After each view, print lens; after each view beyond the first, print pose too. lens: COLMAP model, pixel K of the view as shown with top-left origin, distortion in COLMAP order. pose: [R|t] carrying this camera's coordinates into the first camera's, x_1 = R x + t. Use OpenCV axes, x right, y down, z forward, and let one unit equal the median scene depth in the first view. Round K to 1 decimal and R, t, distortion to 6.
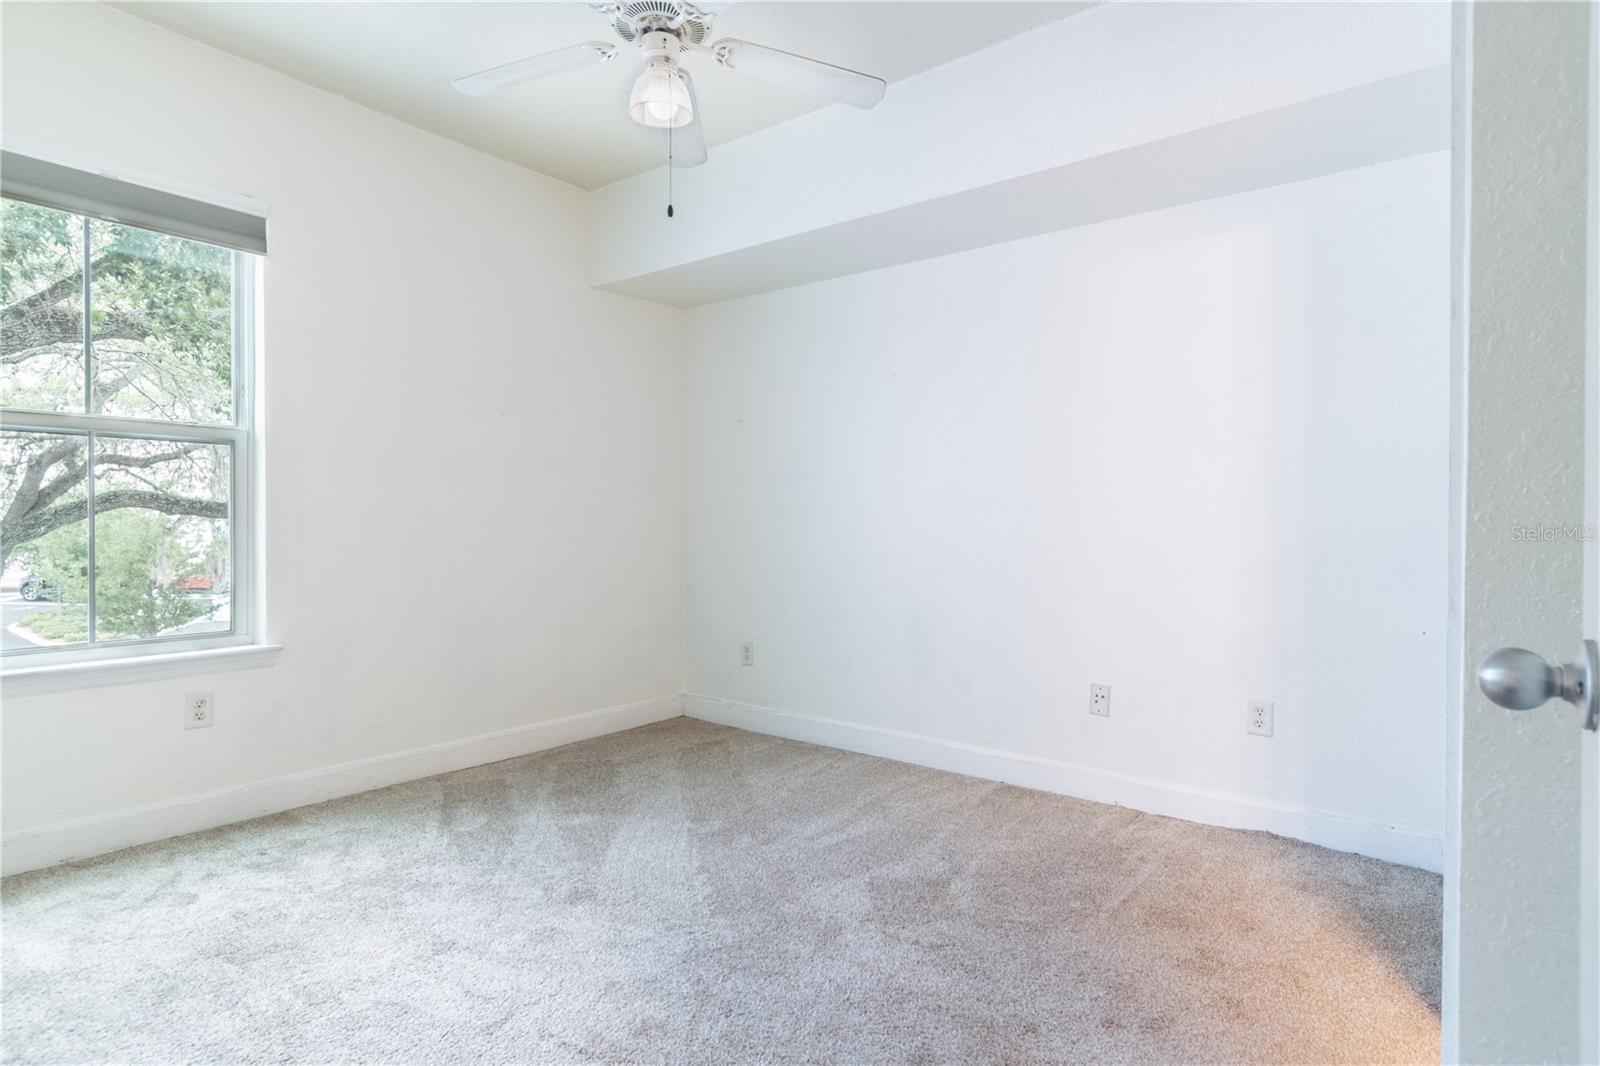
lens RADIAL K [[841.3, 0, 817.5], [0, 841.3, 530.4], [0, 0, 1]] dist [0.002025, -0.001134]
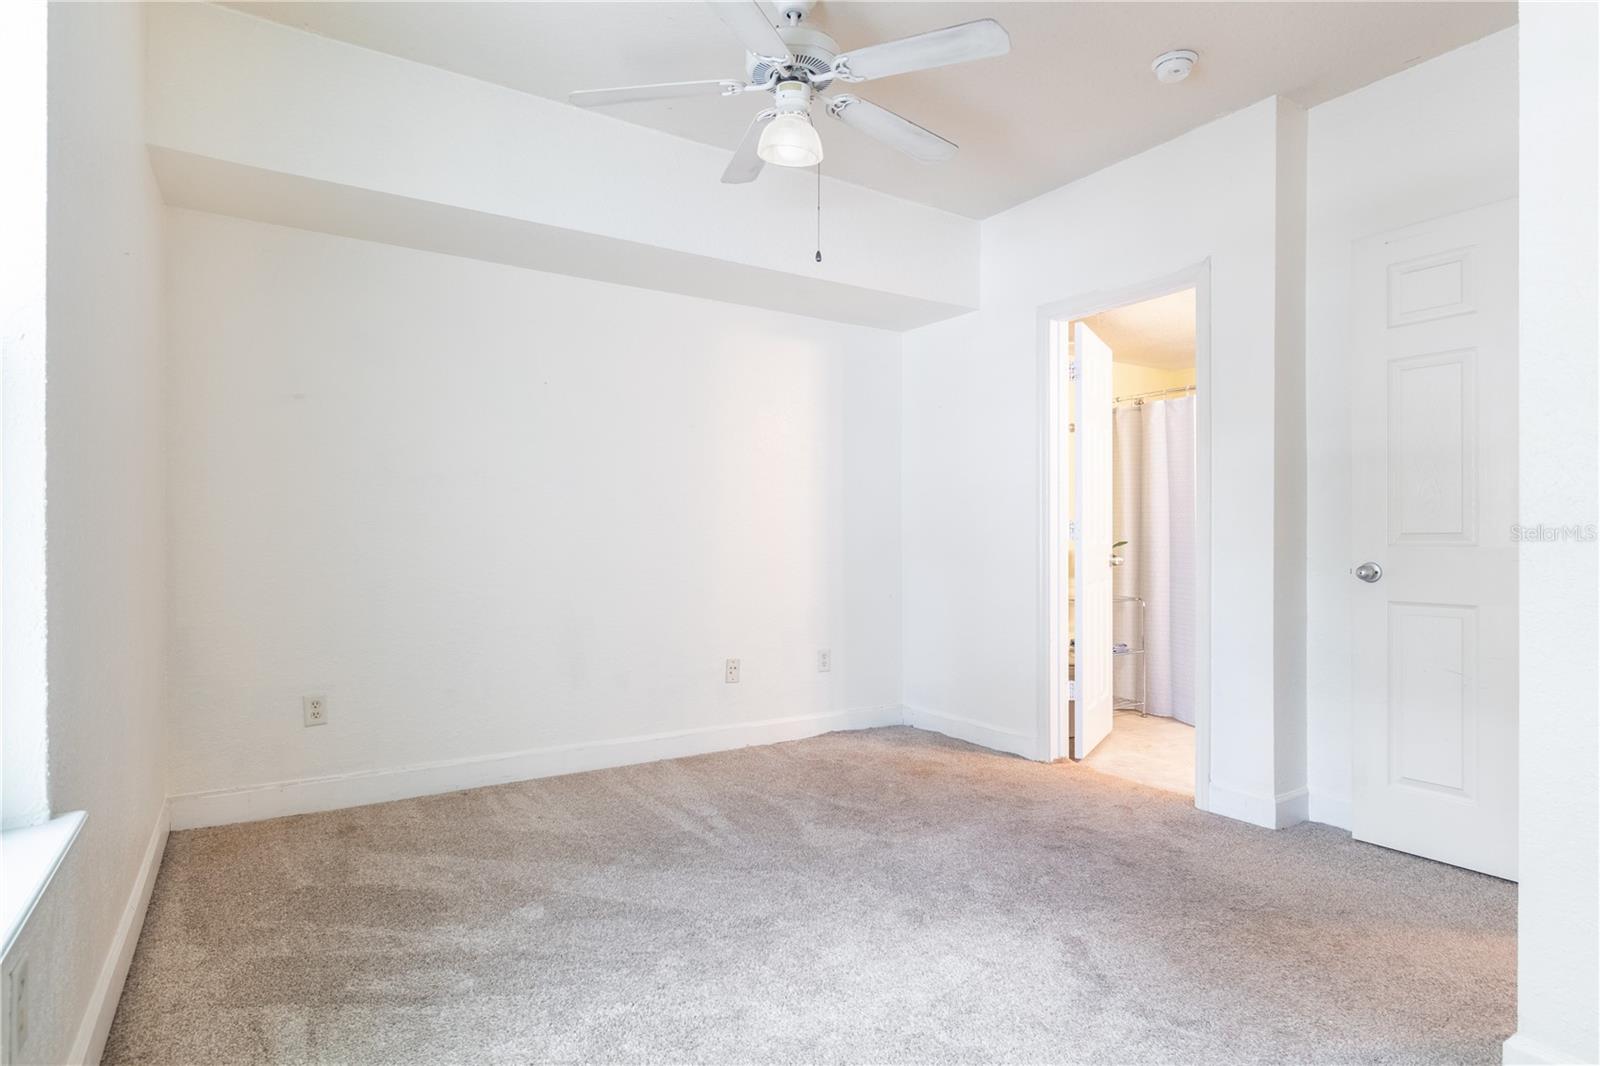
lens RADIAL K [[843.9, 0, 800.0], [0, 843.9, 533.0], [0, 0, 1]] dist [0.000924, -0.000699]
pose [[0.346575, 0.002648, 0.938018, -0.907819], [0.009545, 0.999934, -0.006350, -0.002375], [-0.937974, 0.011154, 0.346527, 0.478122]]
